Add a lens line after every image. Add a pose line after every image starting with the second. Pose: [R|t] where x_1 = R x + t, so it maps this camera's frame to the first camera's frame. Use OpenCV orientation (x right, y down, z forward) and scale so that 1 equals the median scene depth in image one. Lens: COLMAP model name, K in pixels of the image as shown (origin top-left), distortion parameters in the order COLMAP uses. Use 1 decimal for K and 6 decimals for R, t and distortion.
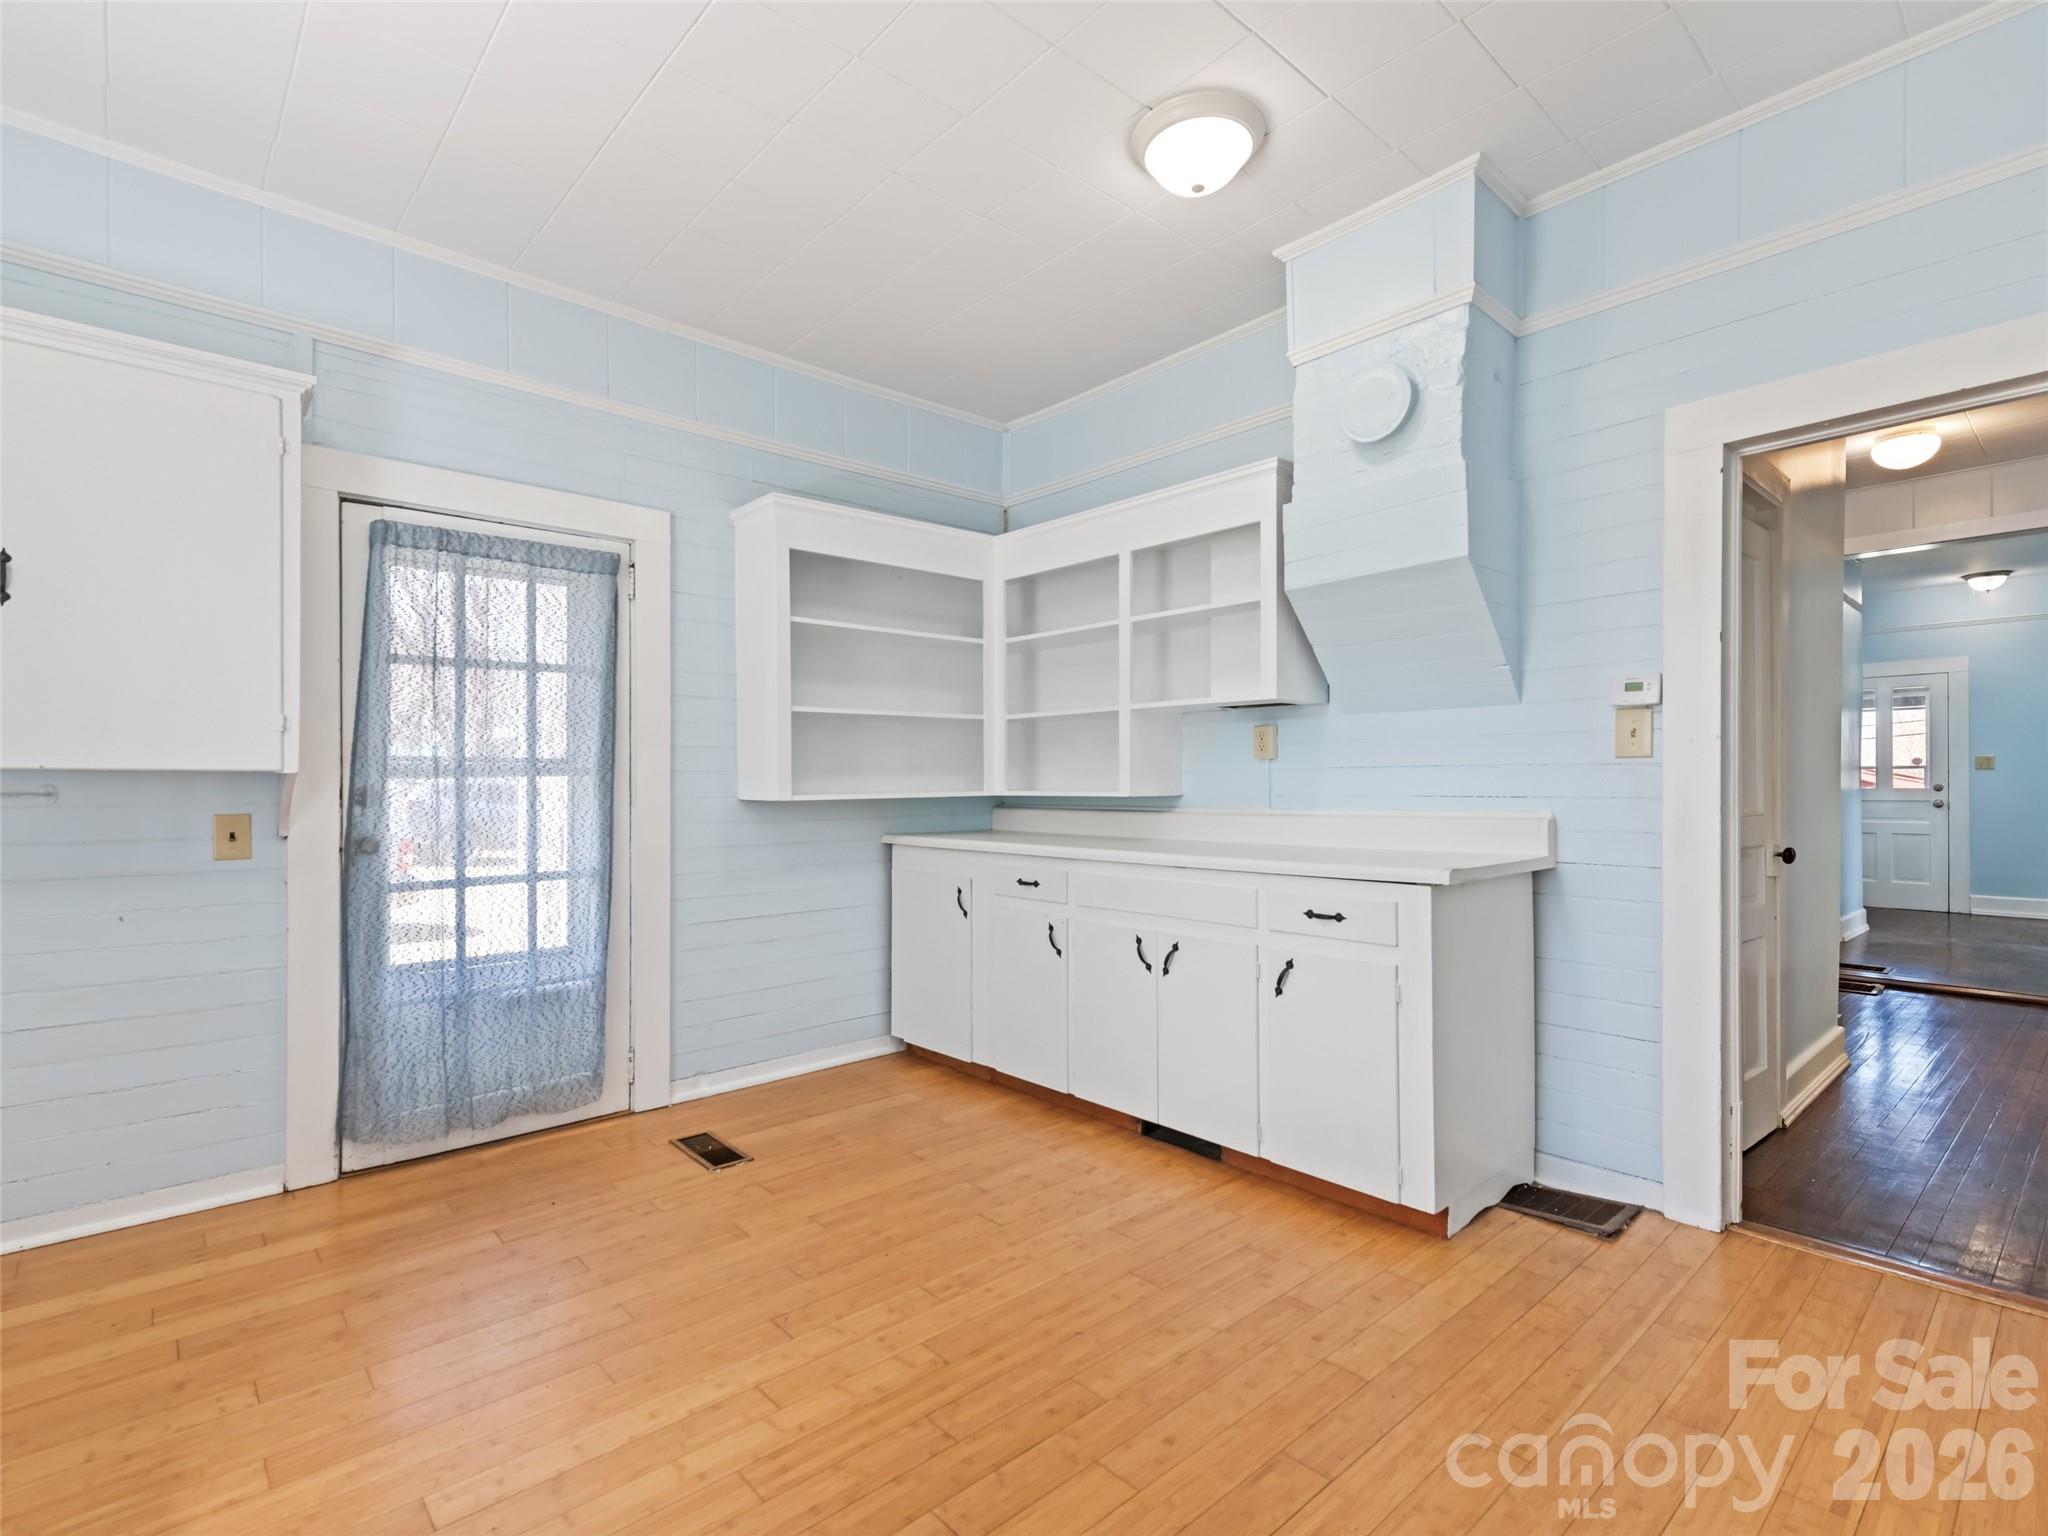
lens RADIAL K [[978.9, 0, 1025.9], [0, 978.9, 788.5], [0, 0, 1]] dist [0.003412, 0.000092]
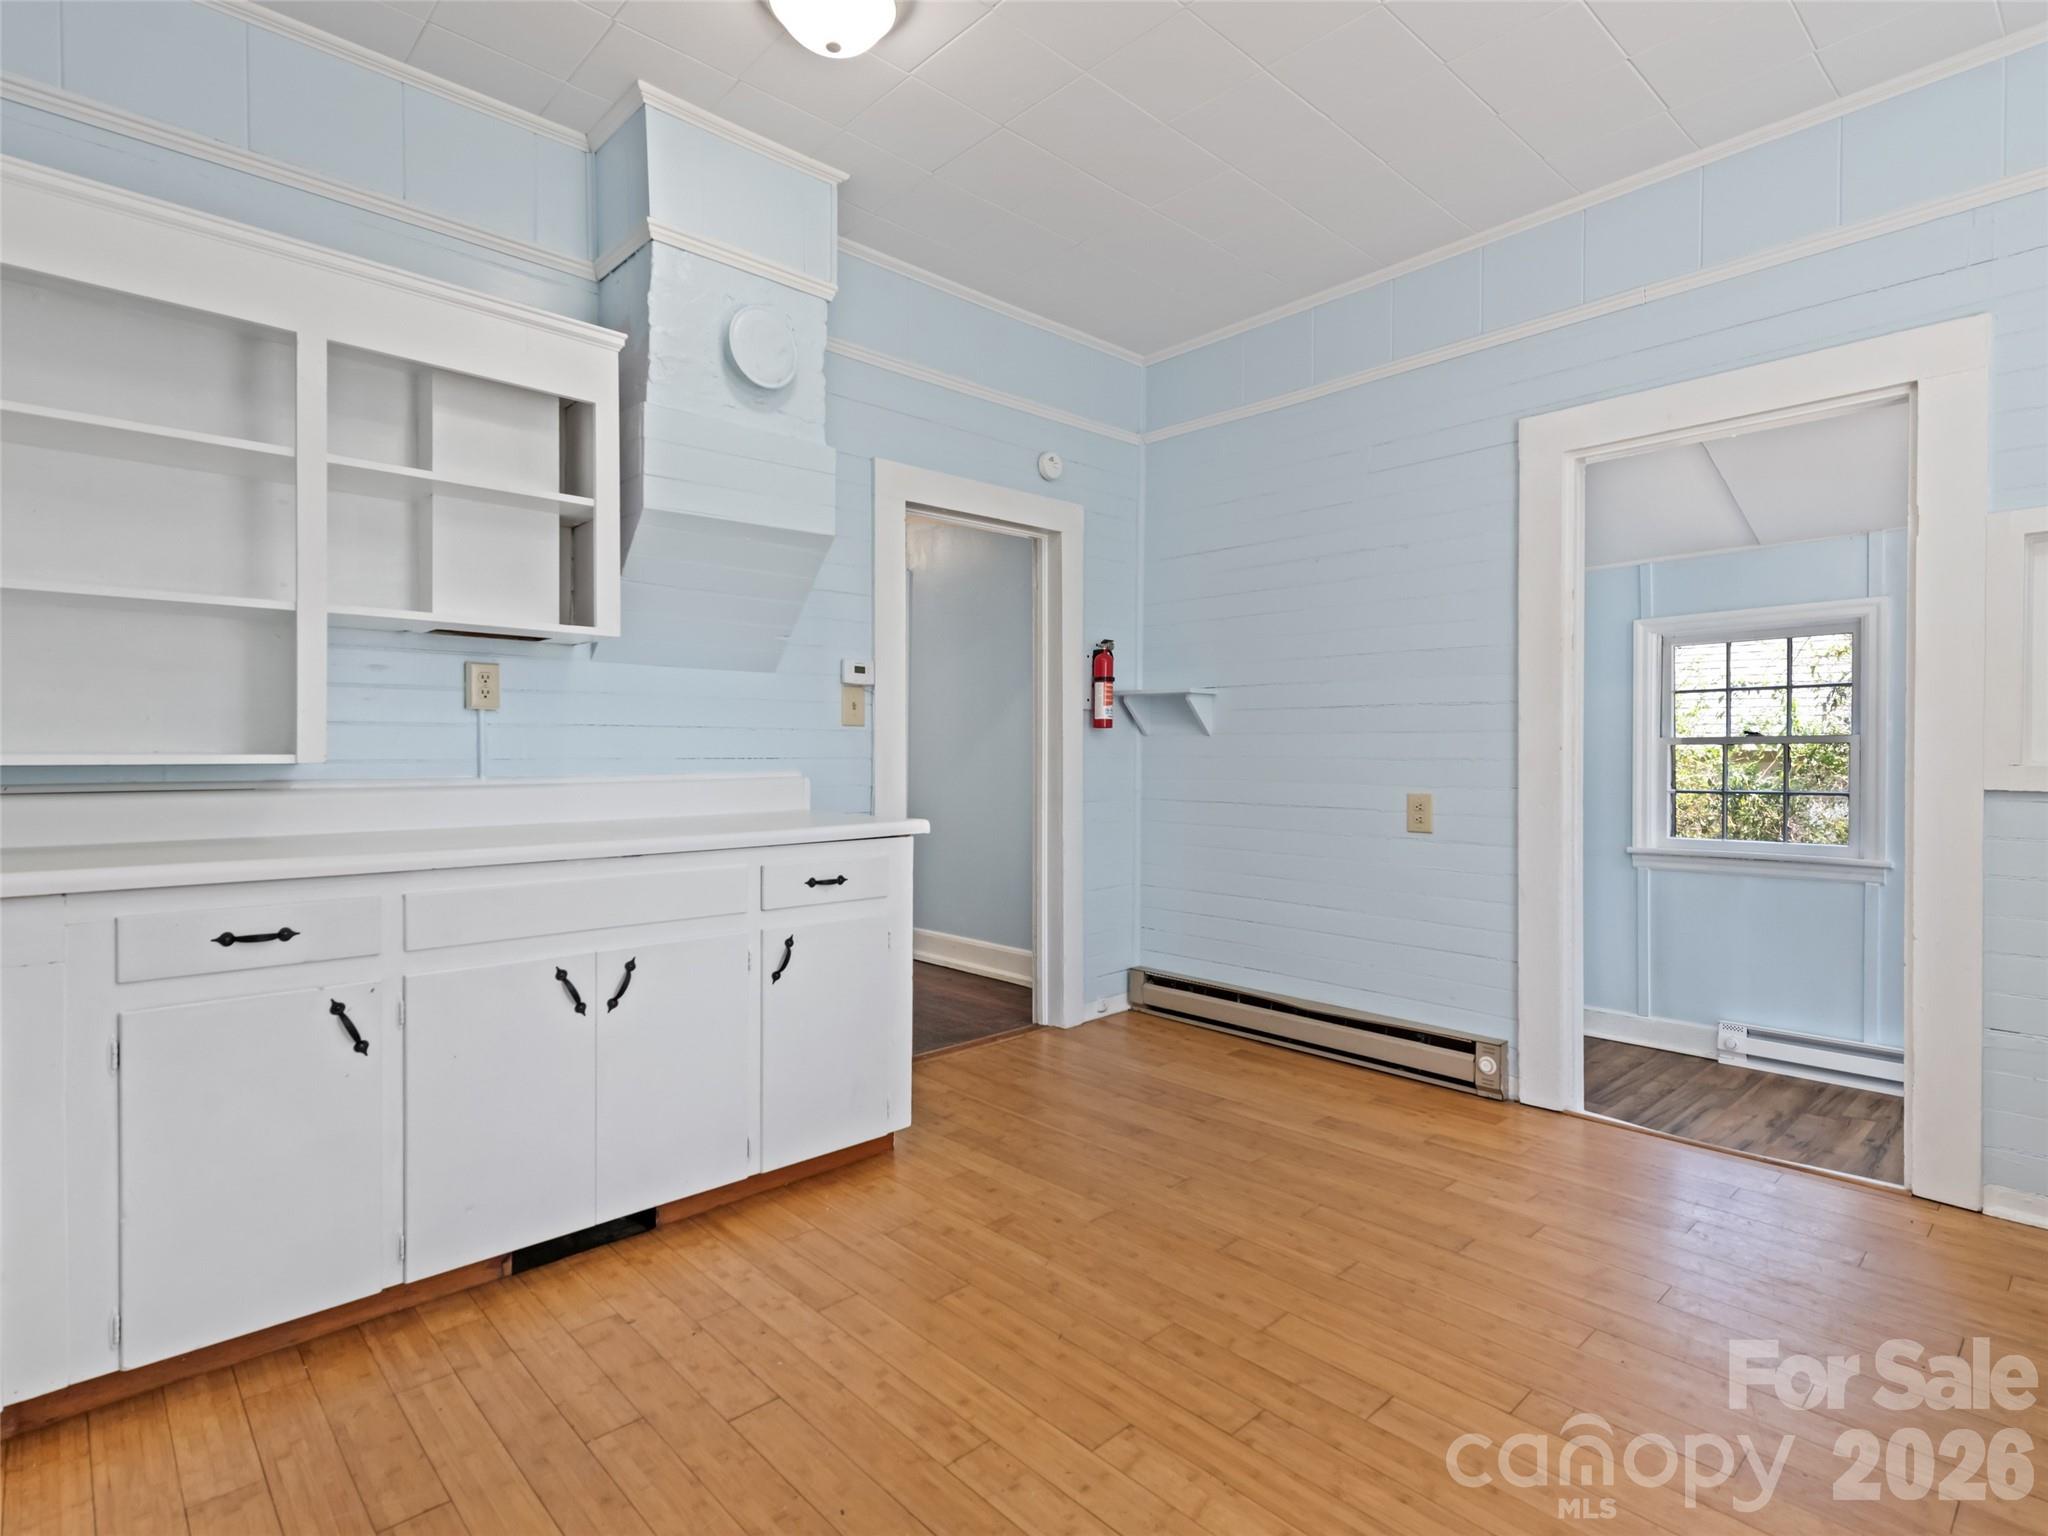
lens RADIAL K [[1038.4, 0, 1024.0], [0, 1038.4, 768.0], [0, 0, 1]] dist [0.014066, -0.000306]
pose [[-0.019327, -0.012956, 0.999729, -0.650090], [0.002165, 0.999913, 0.013000, 0.004777], [-0.999811, 0.002416, -0.019297, 0.741544]]
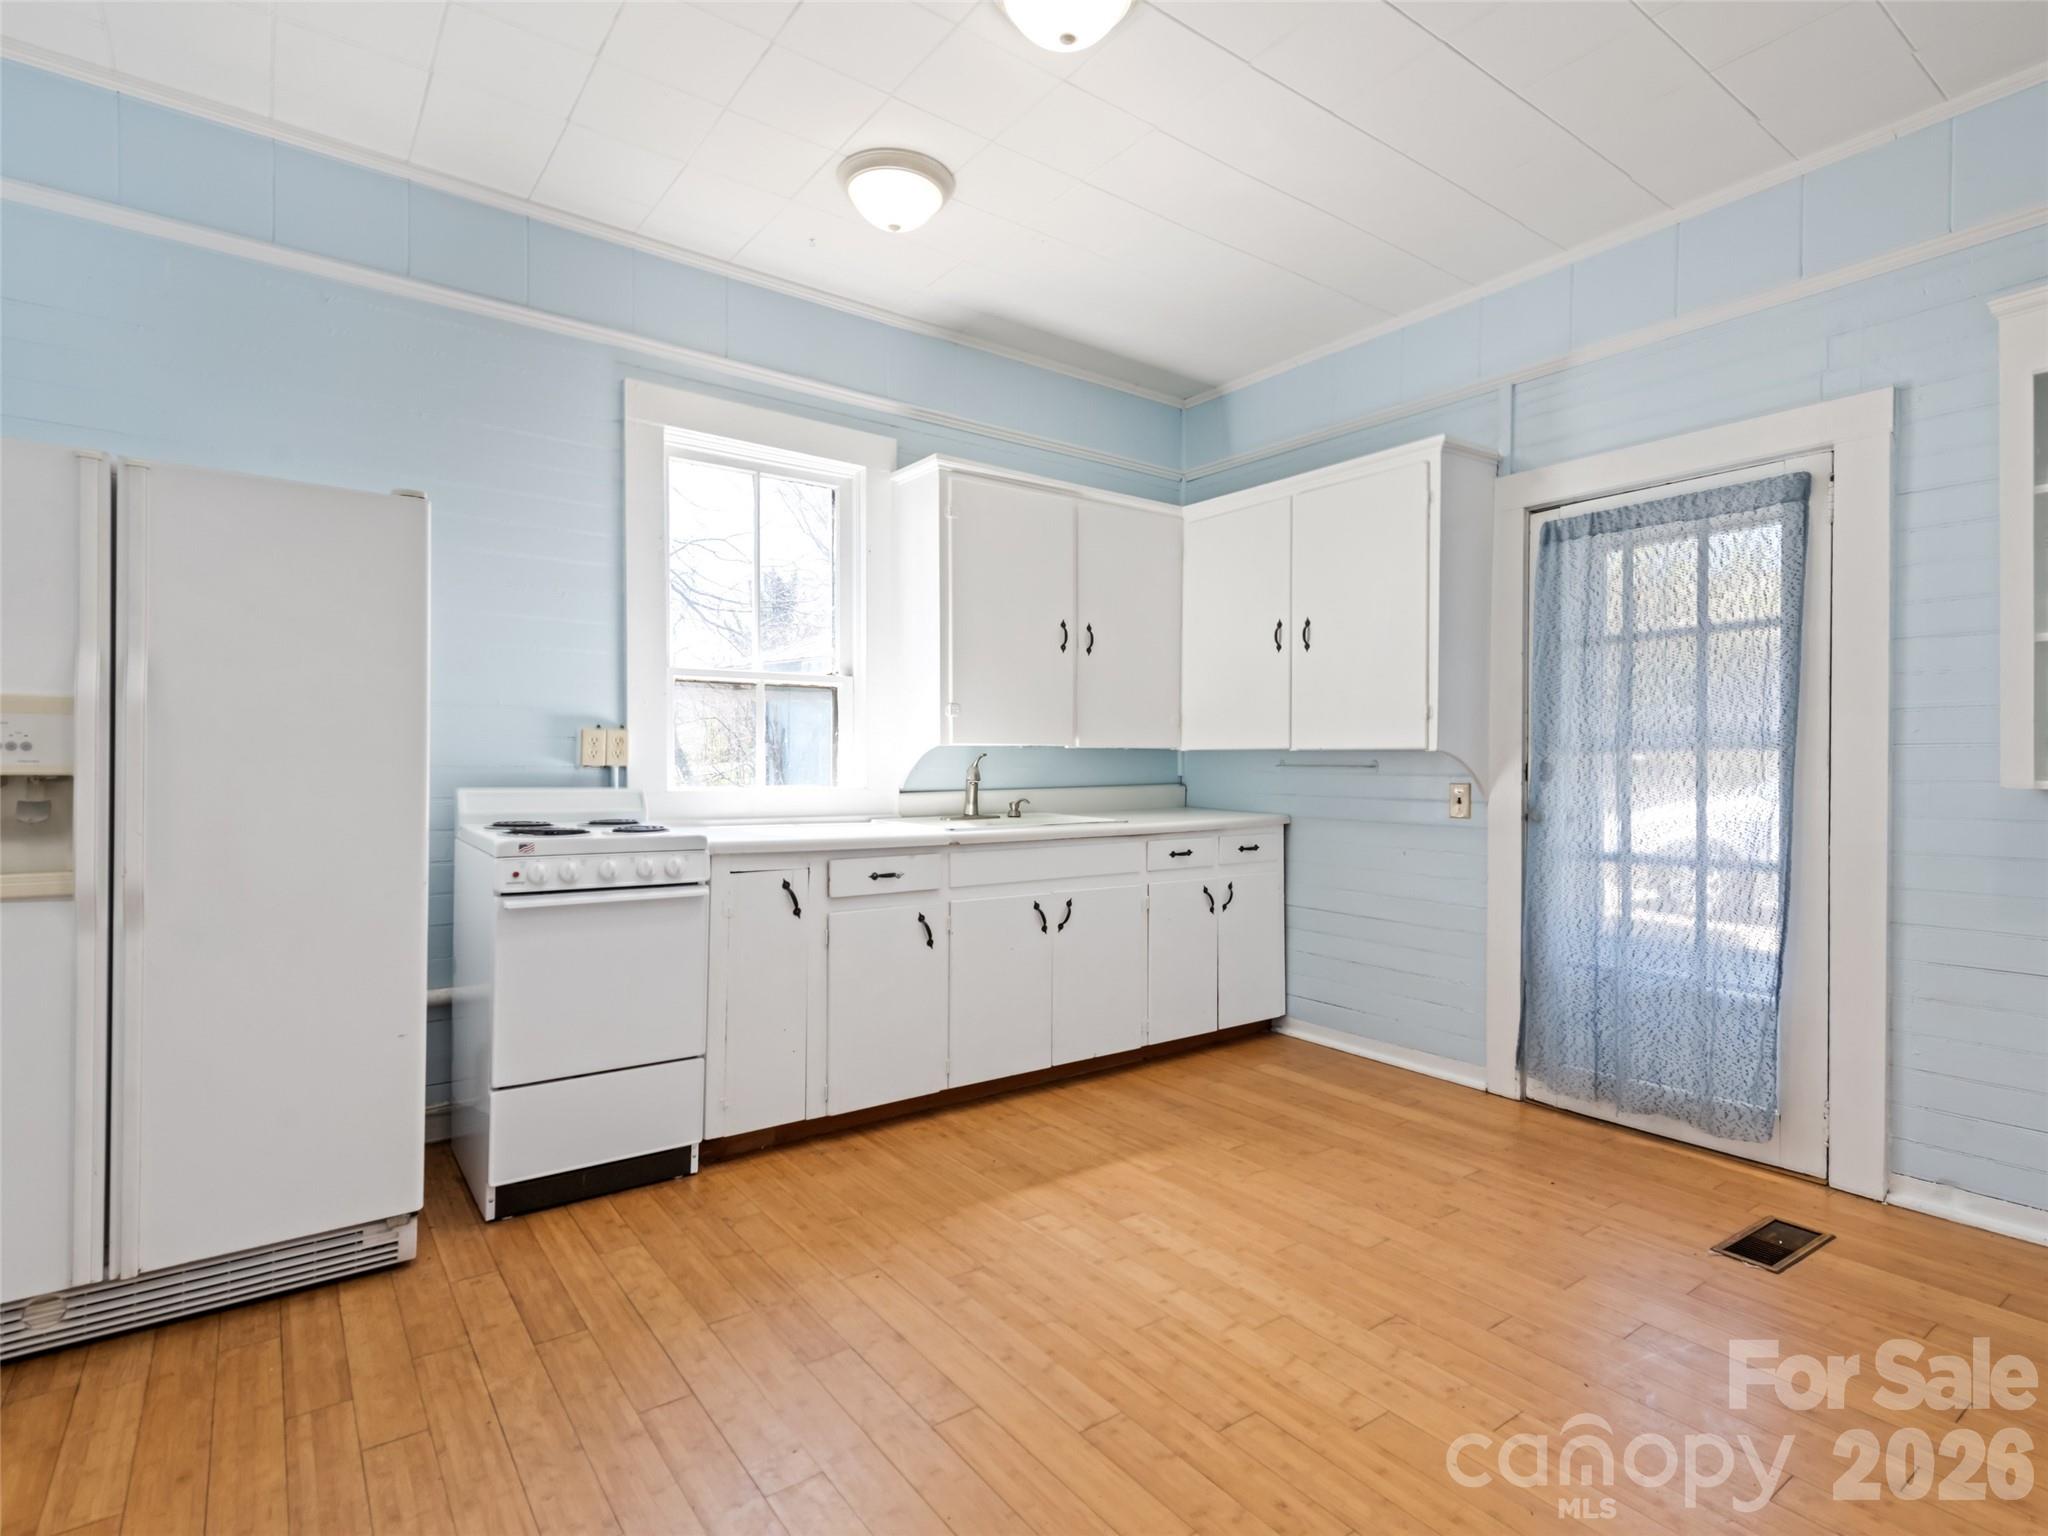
lens RADIAL K [[1033.1, 0, 1024.0], [0, 1033.1, 768.0], [0, 0, 1]] dist [0.018712, -0.000045]
pose [[-0.101938, 0.008837, -0.994752, 0.574078], [-0.009302, 0.999908, 0.009836, -0.001343], [0.994747, 0.010256, -0.101846, 0.533450]]
